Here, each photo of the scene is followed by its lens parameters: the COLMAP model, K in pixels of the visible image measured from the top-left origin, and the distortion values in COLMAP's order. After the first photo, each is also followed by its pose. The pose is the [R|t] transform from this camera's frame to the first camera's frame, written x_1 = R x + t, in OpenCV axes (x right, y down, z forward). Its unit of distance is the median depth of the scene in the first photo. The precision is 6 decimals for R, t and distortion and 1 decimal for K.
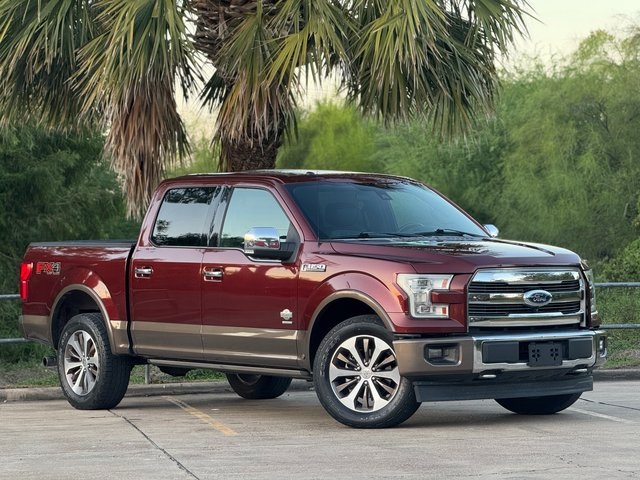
lens RADIAL K [[2278.6, 0, 320.0], [0, 2278.6, 240.0], [0, 0, 1]] dist [0.205760, 0.868973]
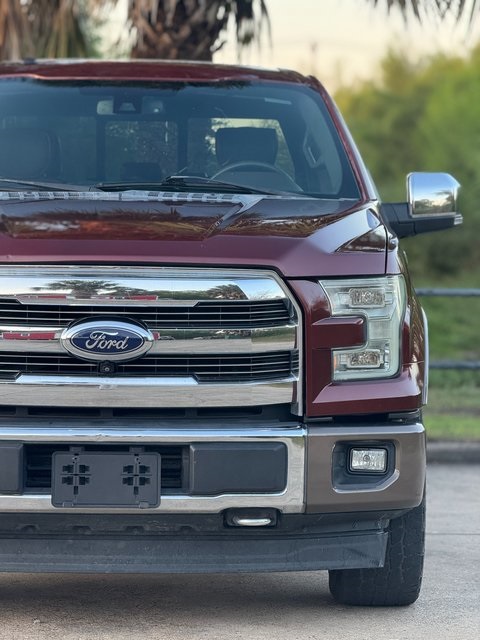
lens RADIAL K [[2278.6, 0, 259.7], [0, 2278.6, 322.9], [0, 0, 1]] dist [0.205760, 0.868973]
pose [[0.809306, 0.051140, -0.585157, 0.361304], [-0.023378, 0.998218, 0.054906, -0.001126], [0.586922, -0.030756, 0.809059, 0.686403]]
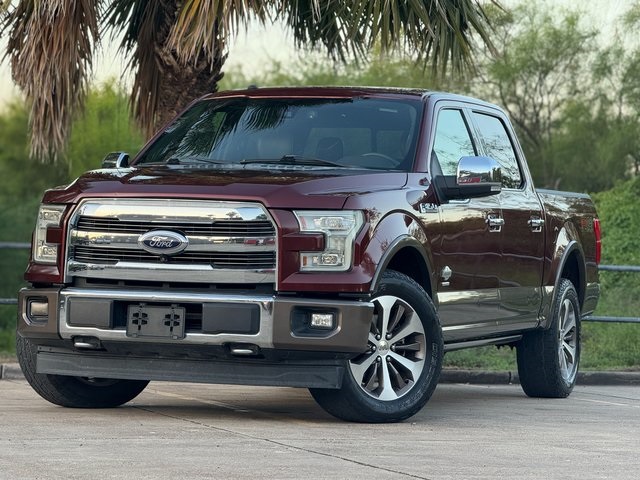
lens RADIAL K [[2278.6, 0, 320.0], [0, 2278.6, 240.0], [0, 0, 1]] dist [0.205760, 0.868973]
pose [[0.538793, 0.026006, -0.842037, 0.724165], [-0.037961, 0.999258, 0.006572, 0.018294], [0.841582, 0.028424, 0.539380, 0.661941]]
